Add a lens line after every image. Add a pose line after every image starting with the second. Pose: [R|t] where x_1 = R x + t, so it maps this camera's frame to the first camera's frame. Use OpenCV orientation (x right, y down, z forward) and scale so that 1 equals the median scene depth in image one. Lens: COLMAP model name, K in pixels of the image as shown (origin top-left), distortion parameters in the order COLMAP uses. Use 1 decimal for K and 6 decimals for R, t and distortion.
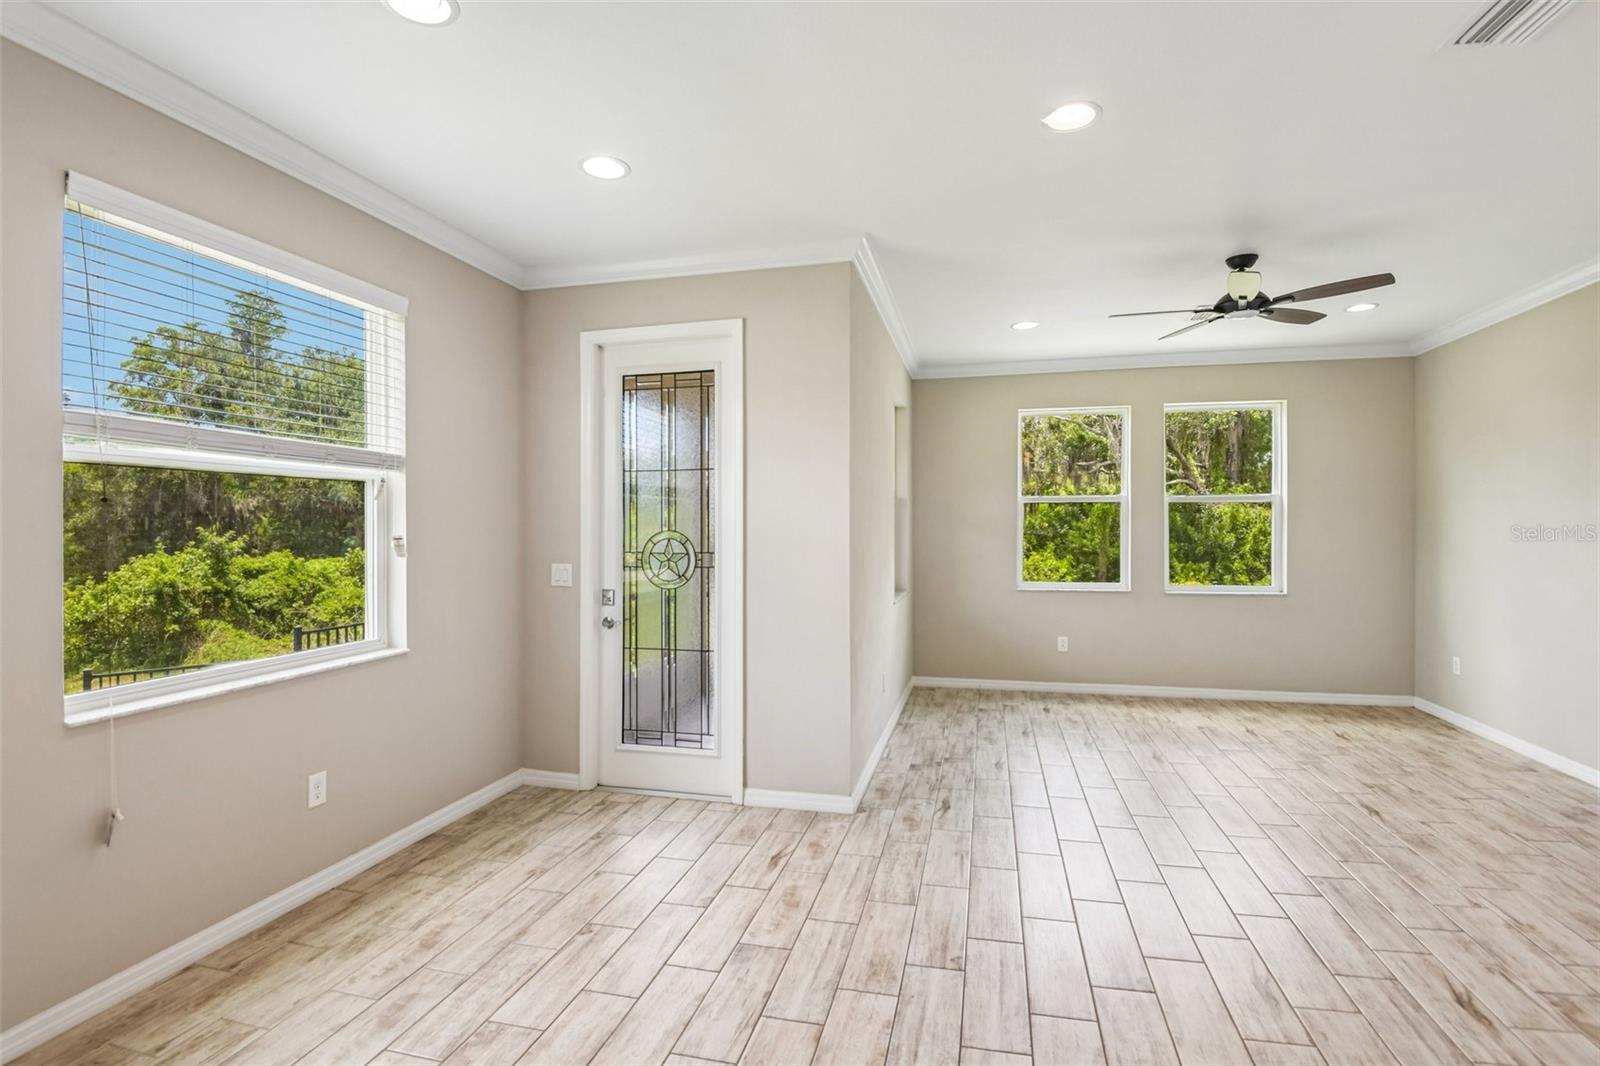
lens RADIAL K [[750.8, 0, 802.5], [0, 750.8, 530.2], [0, 0, 1]] dist [-0.000901, -0.017740]
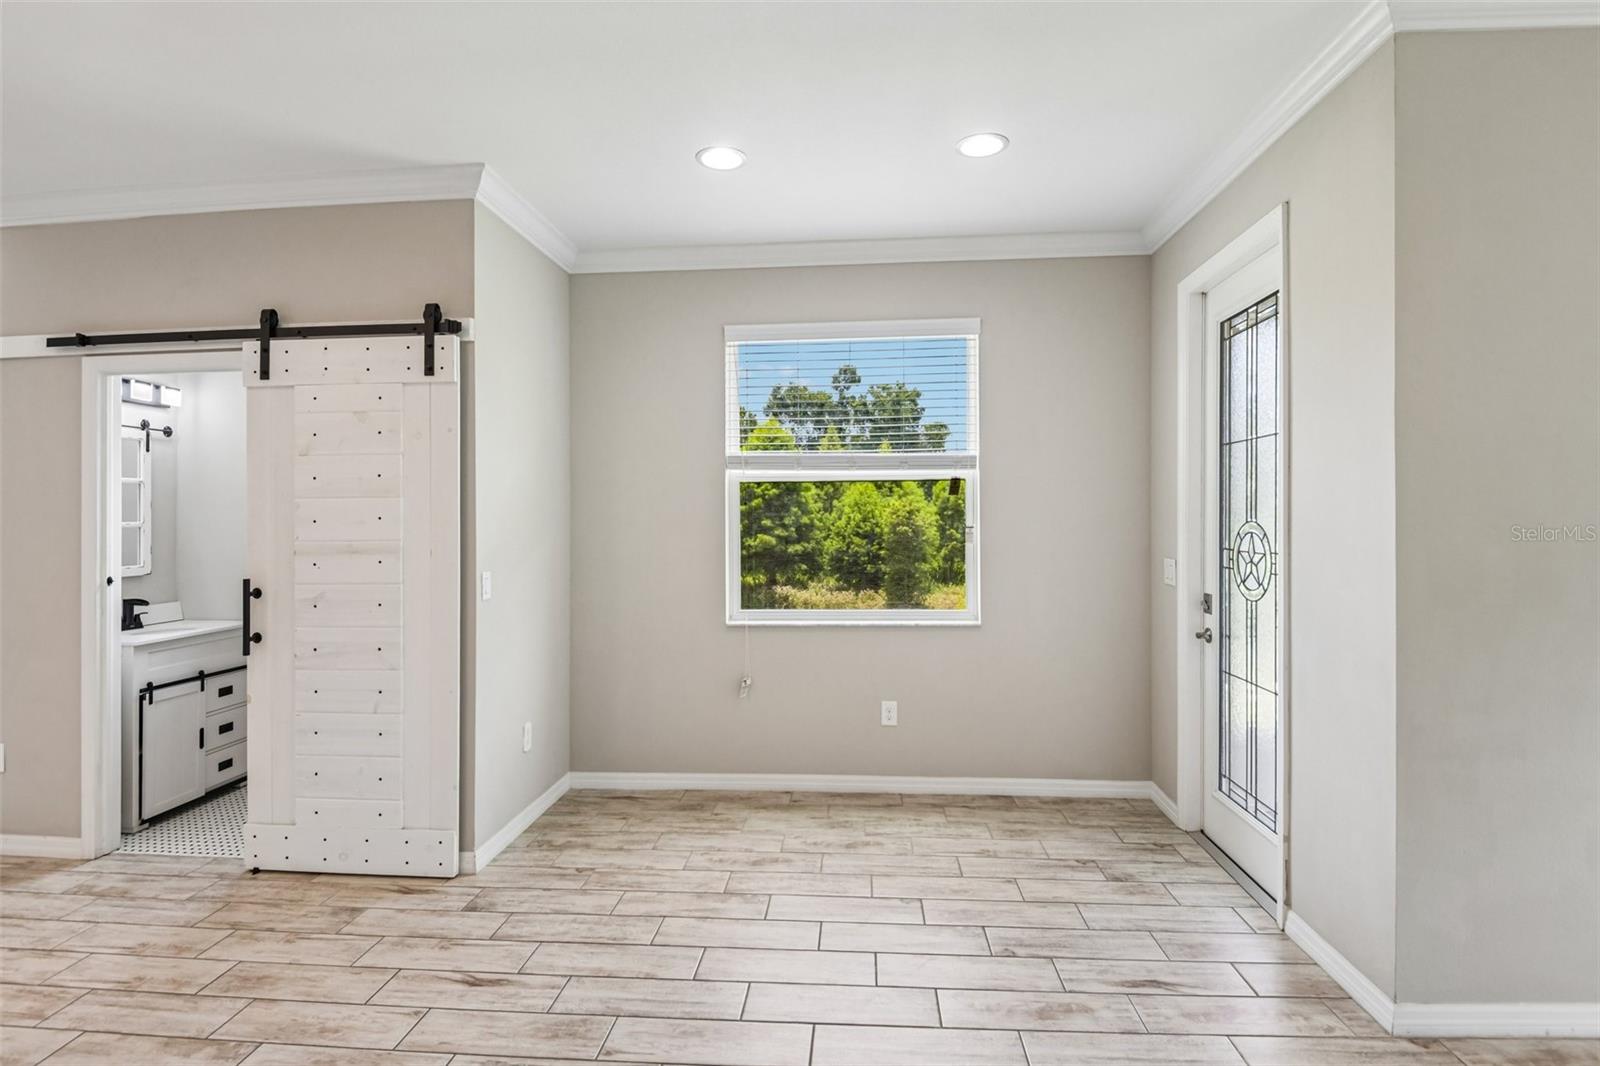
lens RADIAL K [[778.7, 0, 804.0], [0, 778.7, 506.0], [0, 0, 1]] dist [-0.016780, -0.000240]
pose [[0.157853, -0.017126, -0.987314, 0.575672], [0.004787, 0.999851, -0.016578, -0.001024], [0.987451, -0.002109, 0.157911, 0.514866]]
